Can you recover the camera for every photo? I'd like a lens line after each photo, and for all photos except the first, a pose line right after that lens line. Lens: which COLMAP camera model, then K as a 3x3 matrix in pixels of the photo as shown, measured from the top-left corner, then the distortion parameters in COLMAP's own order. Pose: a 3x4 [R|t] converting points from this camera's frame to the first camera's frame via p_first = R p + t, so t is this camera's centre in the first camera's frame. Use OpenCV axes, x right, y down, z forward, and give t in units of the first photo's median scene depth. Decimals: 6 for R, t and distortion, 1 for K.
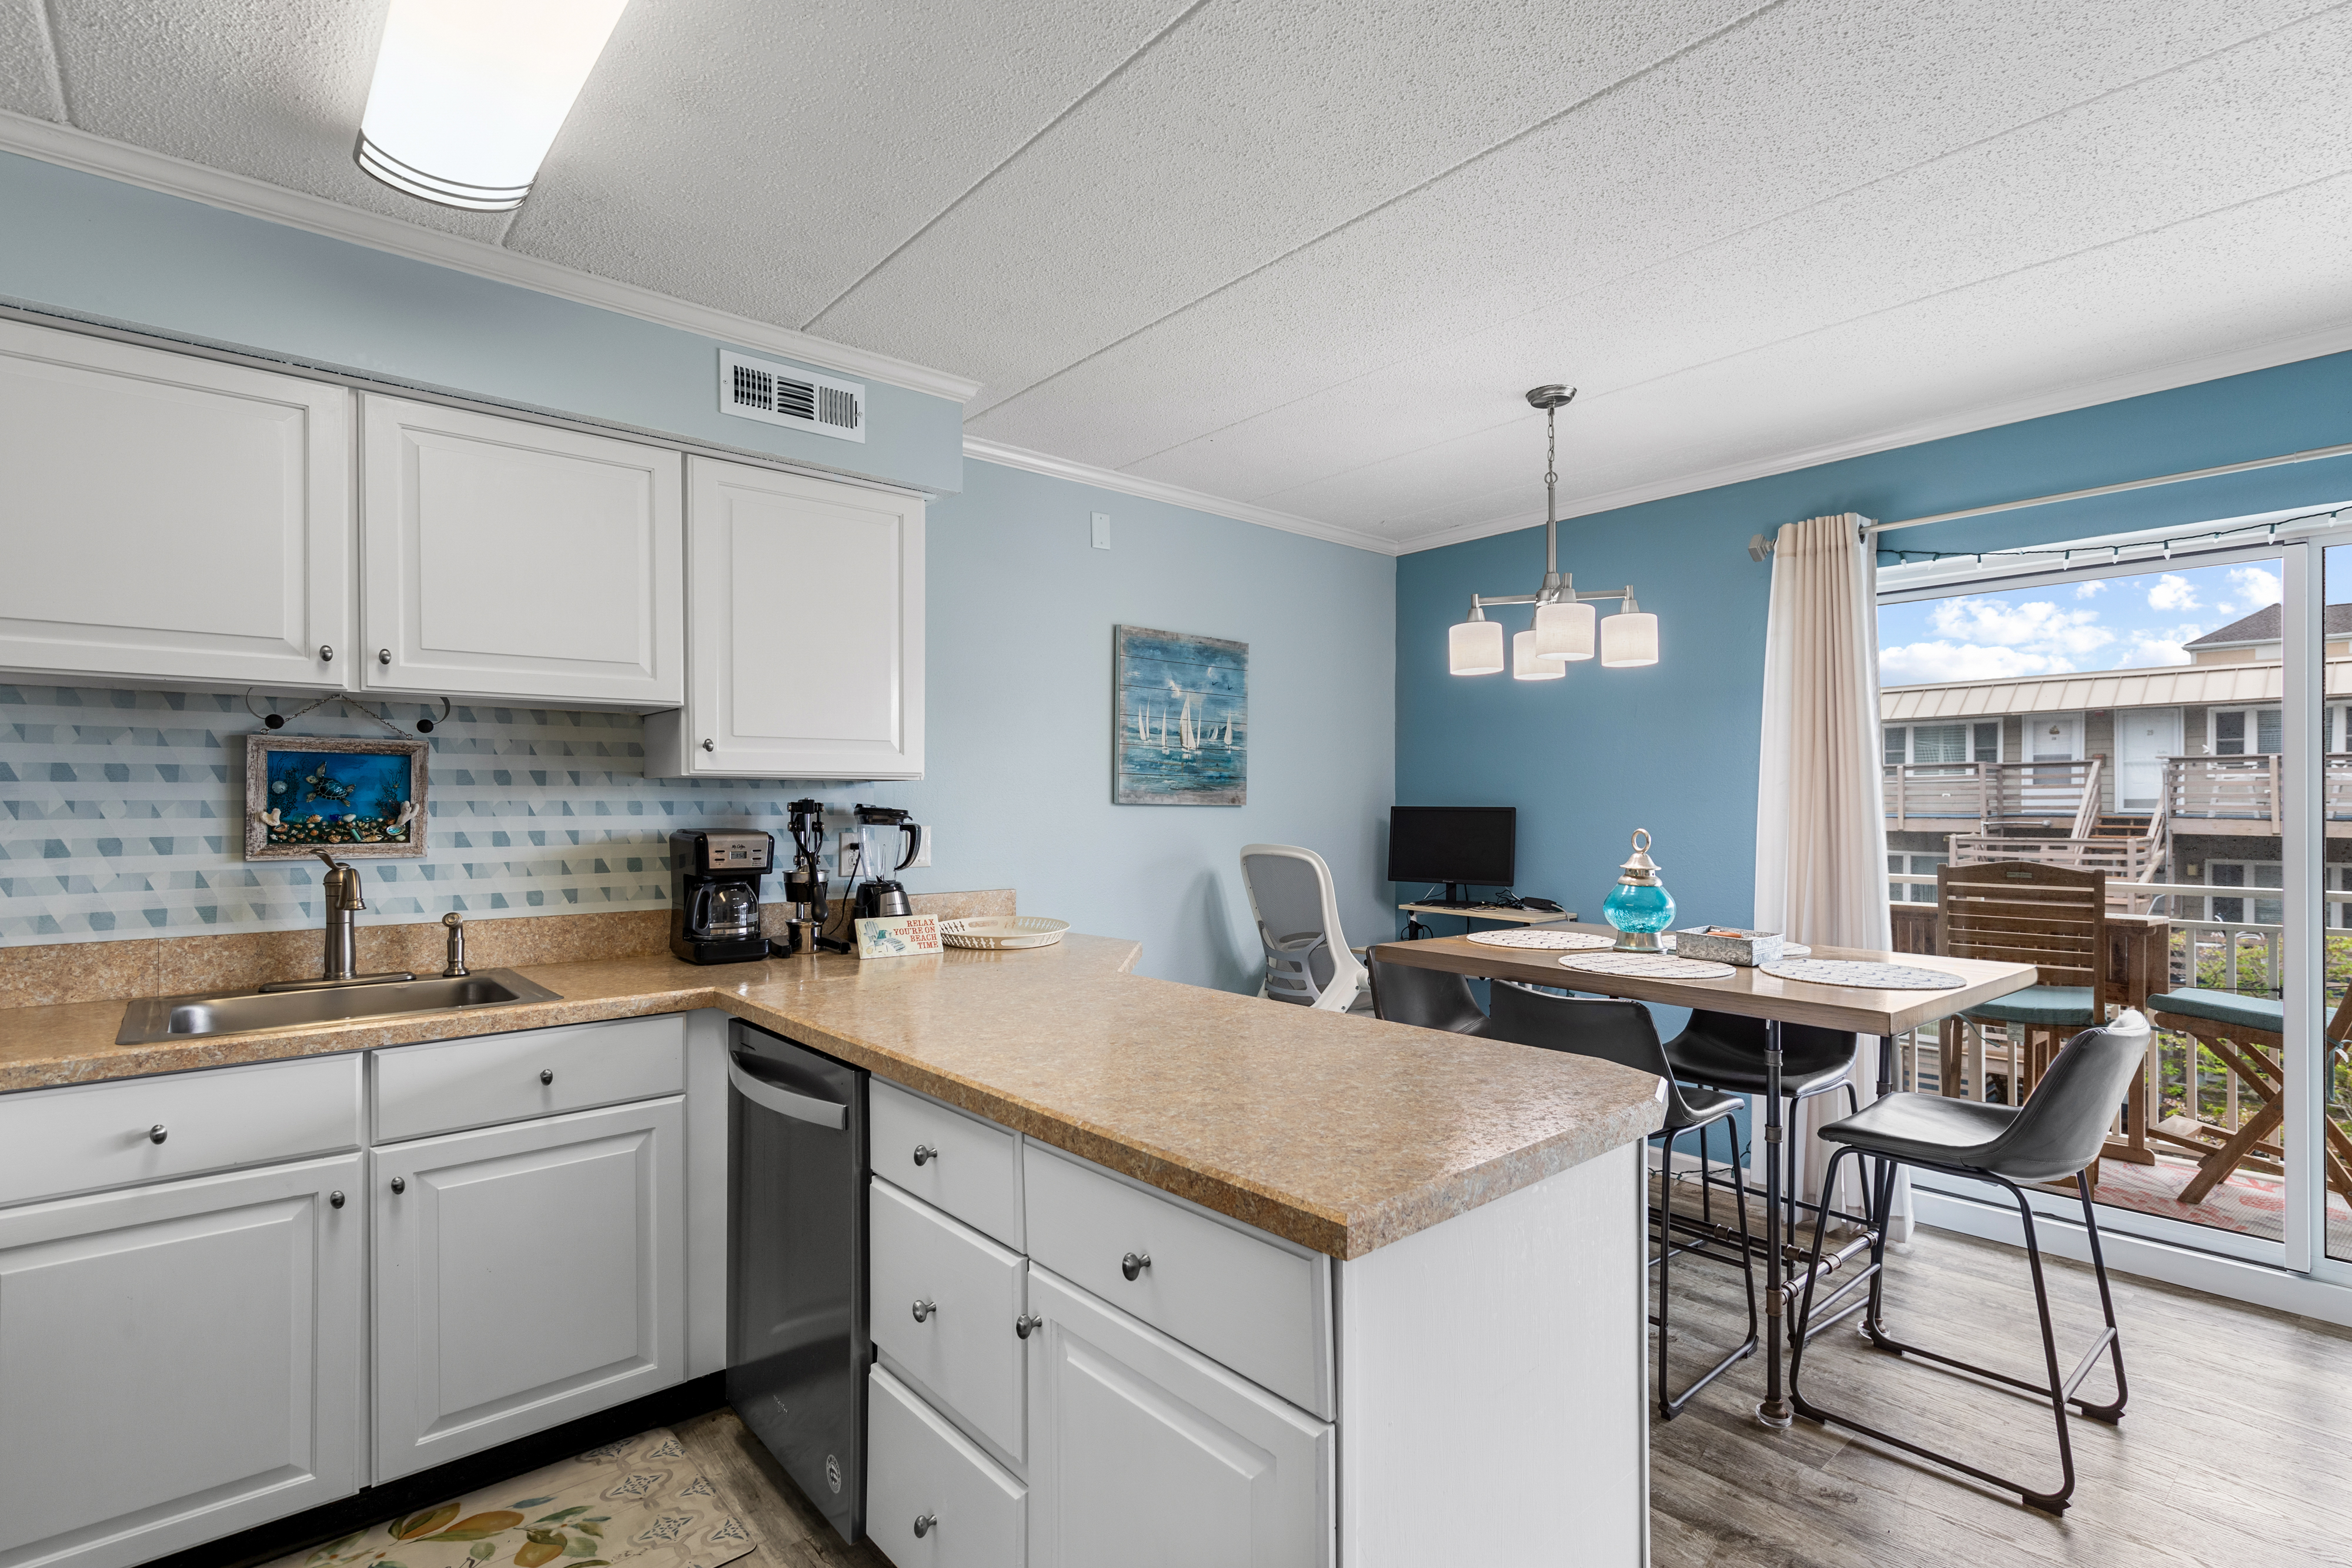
lens RADIAL K [[1115.1, 0, 1190.6], [0, 1115.1, 802.4], [0, 0, 1]] dist [0.000766, -0.000035]
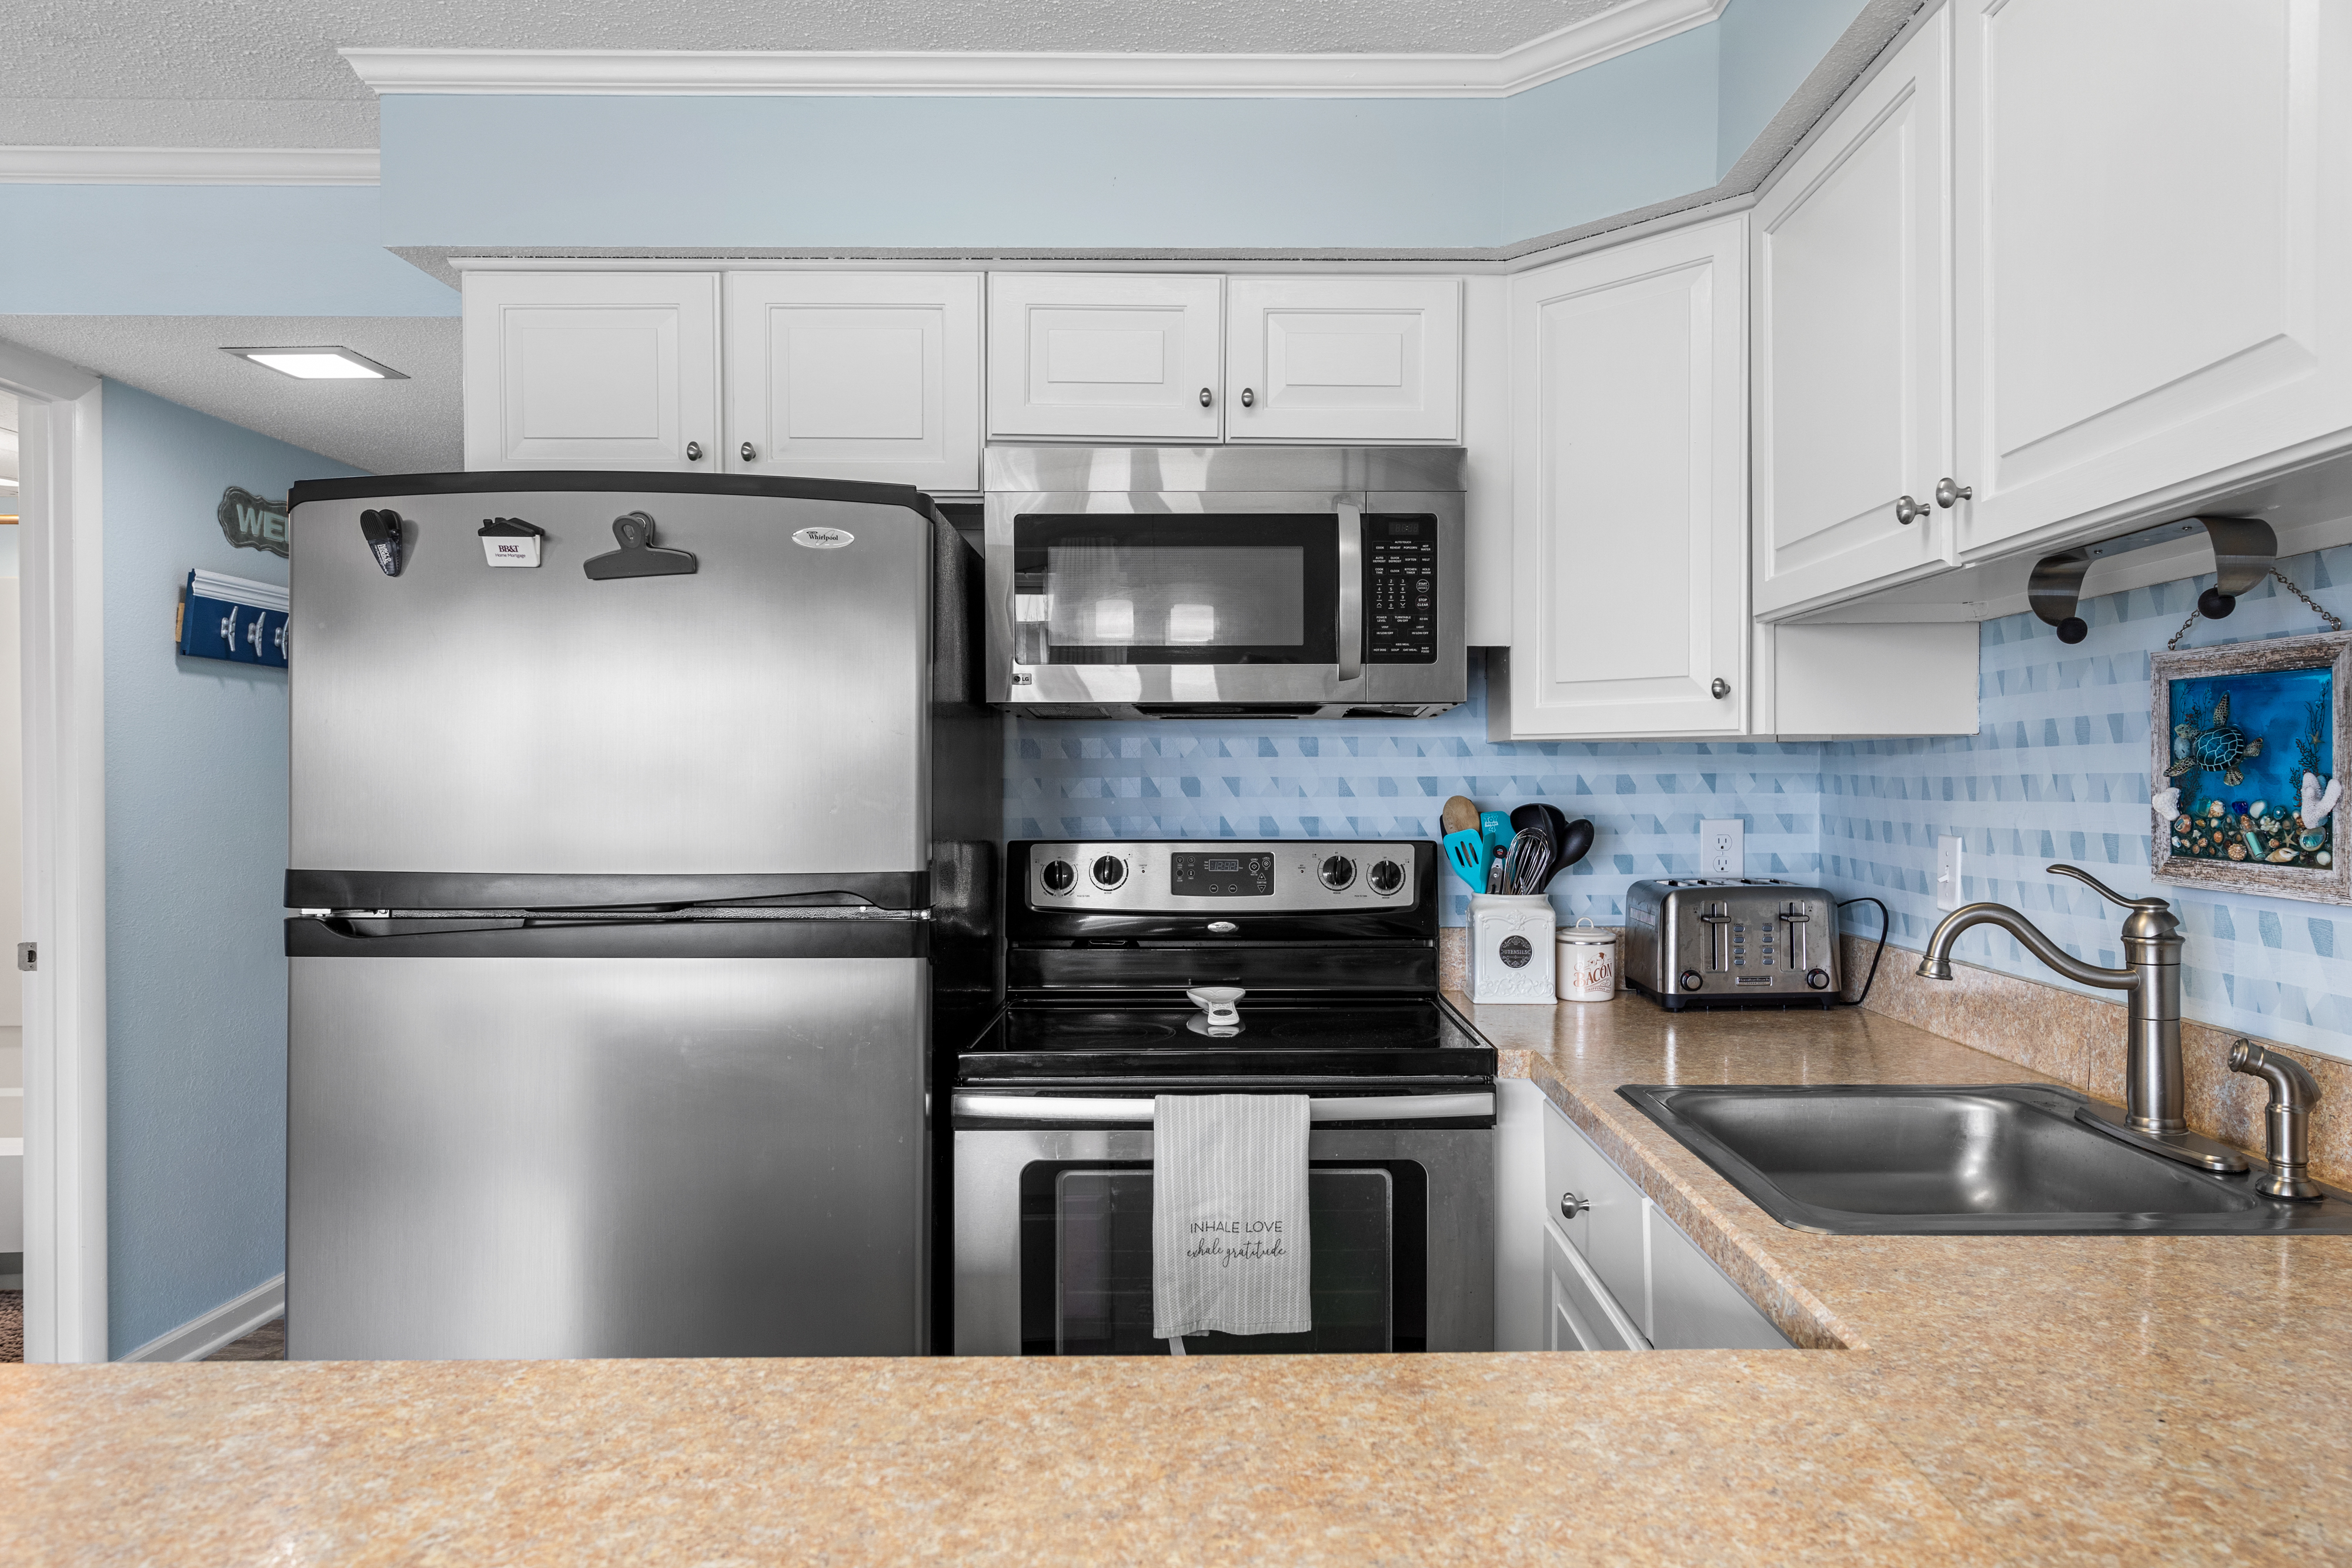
lens RADIAL K [[1587.6, 0, 1232.8], [0, 1587.6, 787.3], [0, 0, 1]] dist [0.007146, -0.003974]
pose [[-0.655002, 0.005668, -0.755606, 0.040509], [0.001635, 0.999980, 0.006084, -0.000149], [0.755625, 0.002749, -0.654998, 1.027891]]
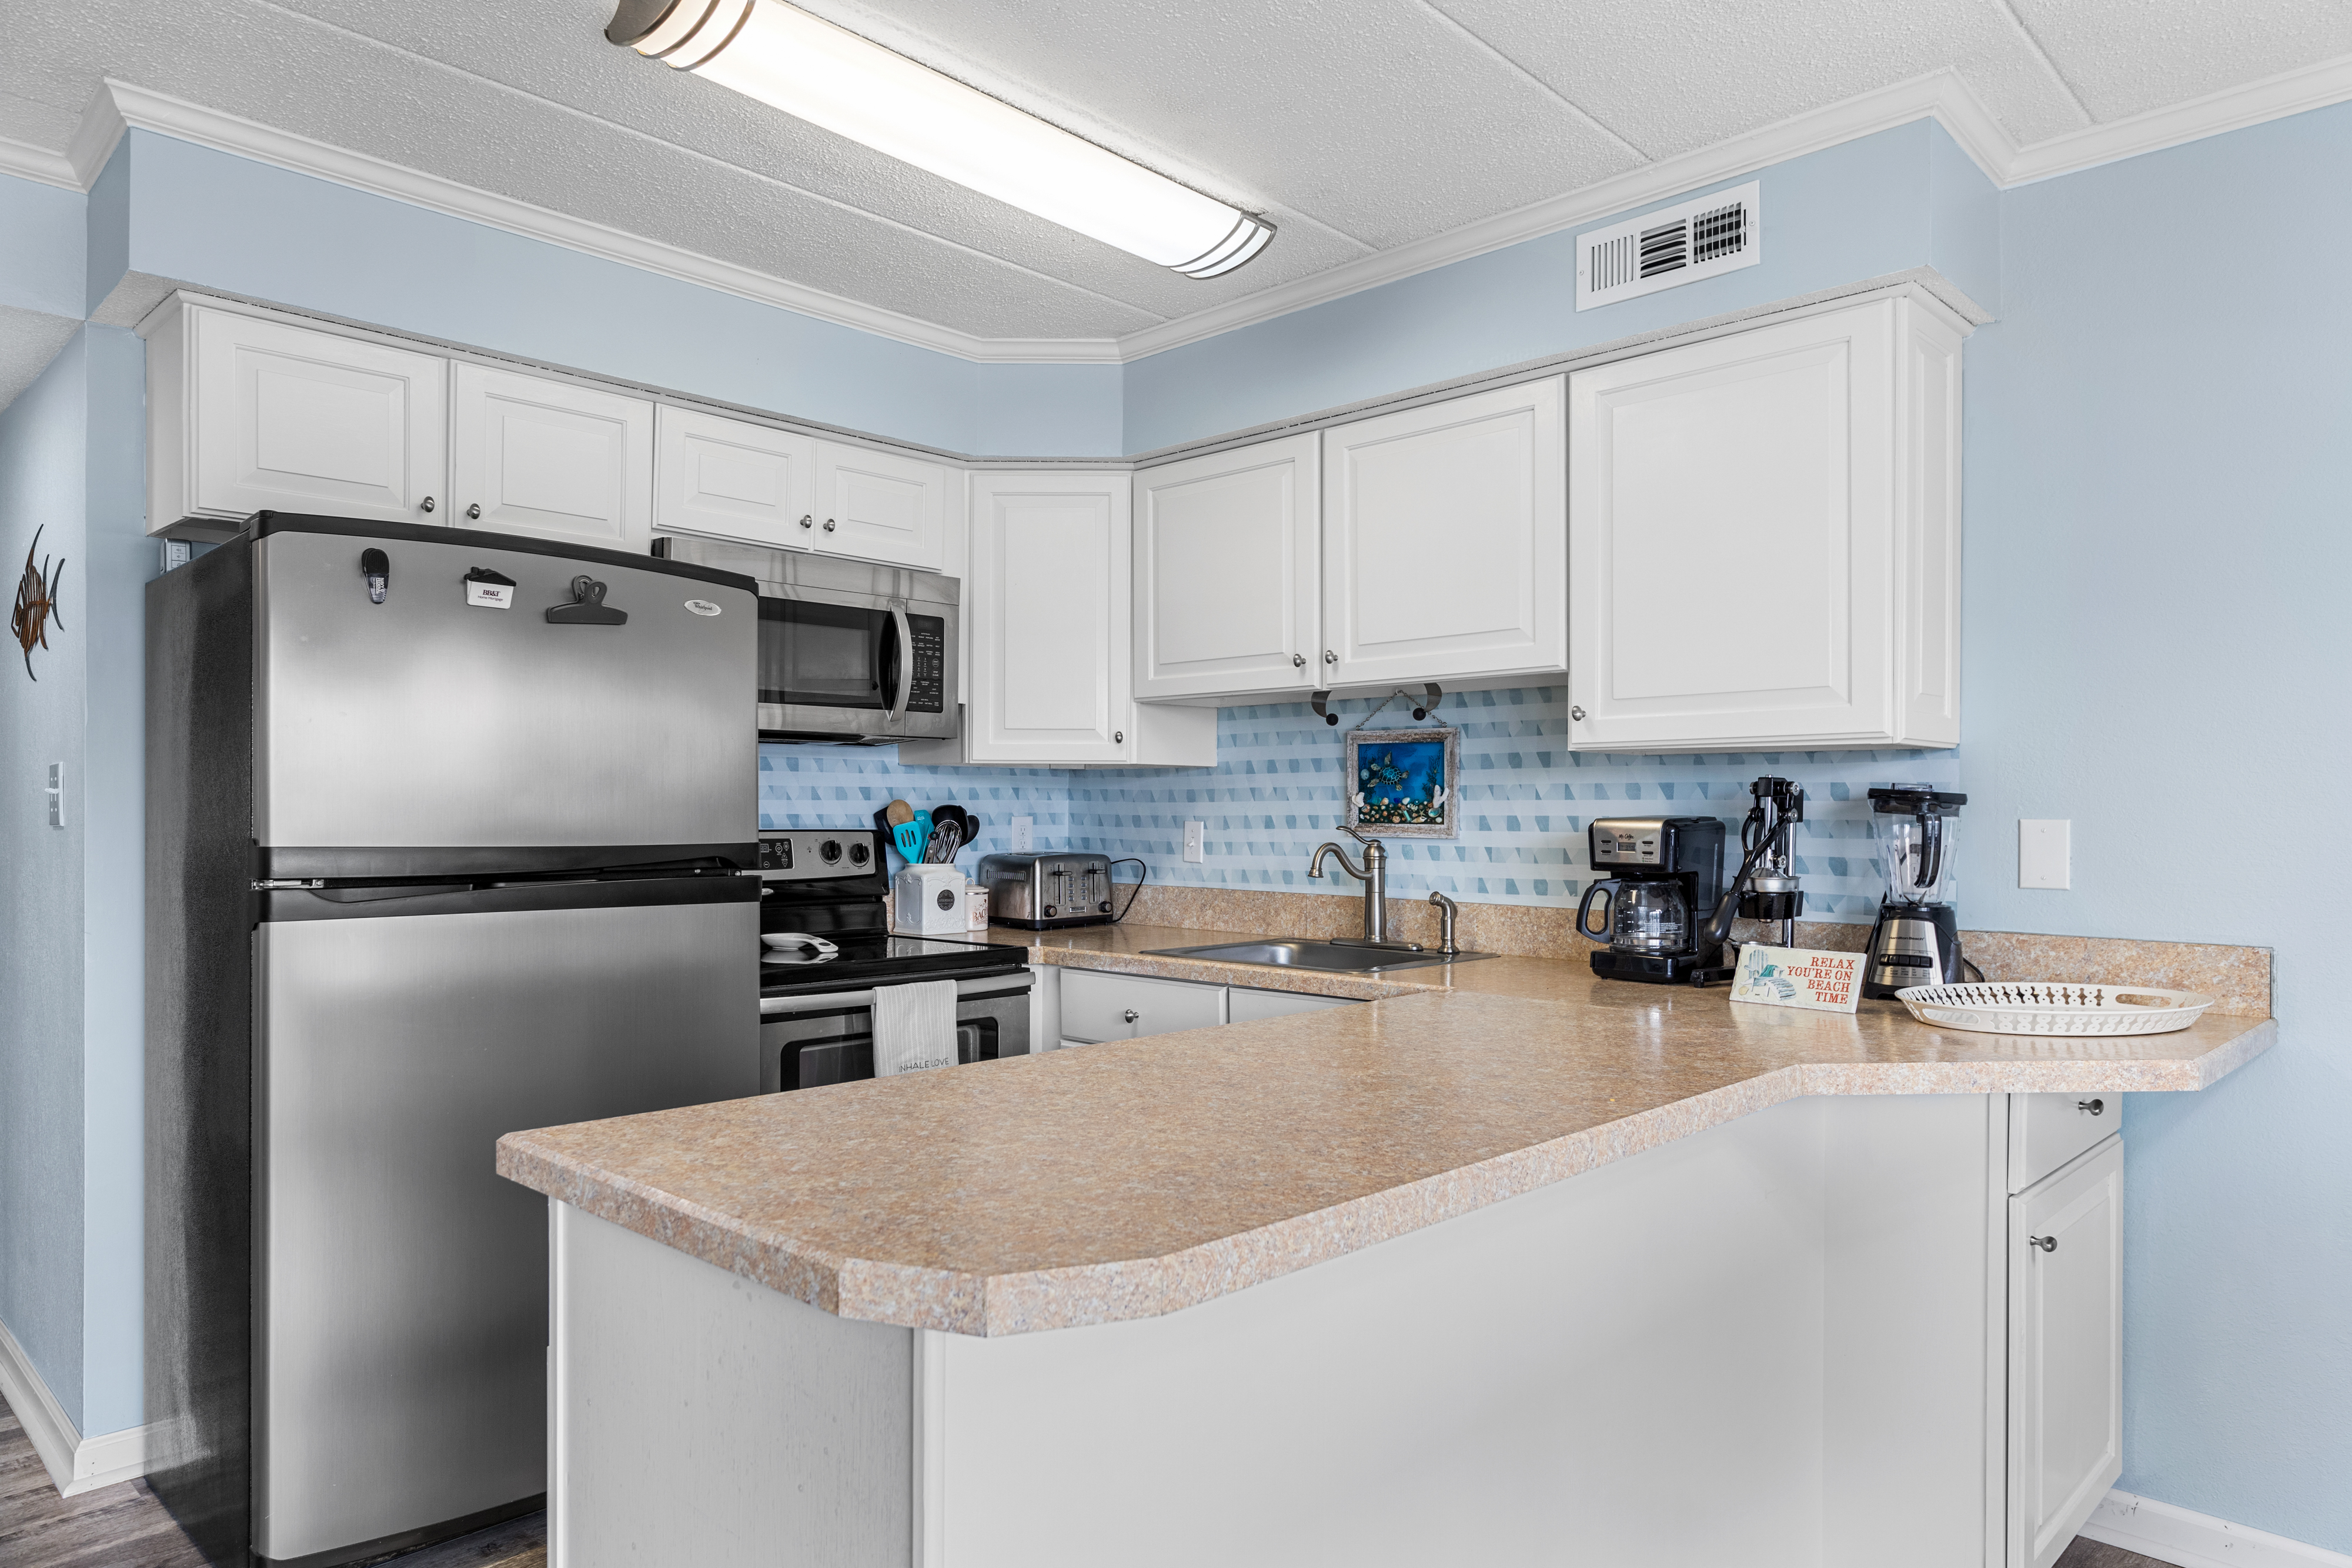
lens RADIAL K [[1478.4, 0, 1176.4], [0, 1478.4, 816.3], [0, 0, 1]] dist [0.002445, 0.001133]
pose [[0.077755, 0.004233, -0.996964, 0.645167], [-0.003036, 0.999987, 0.004009, 0.022291], [0.996968, 0.002715, 0.077767, 0.606008]]
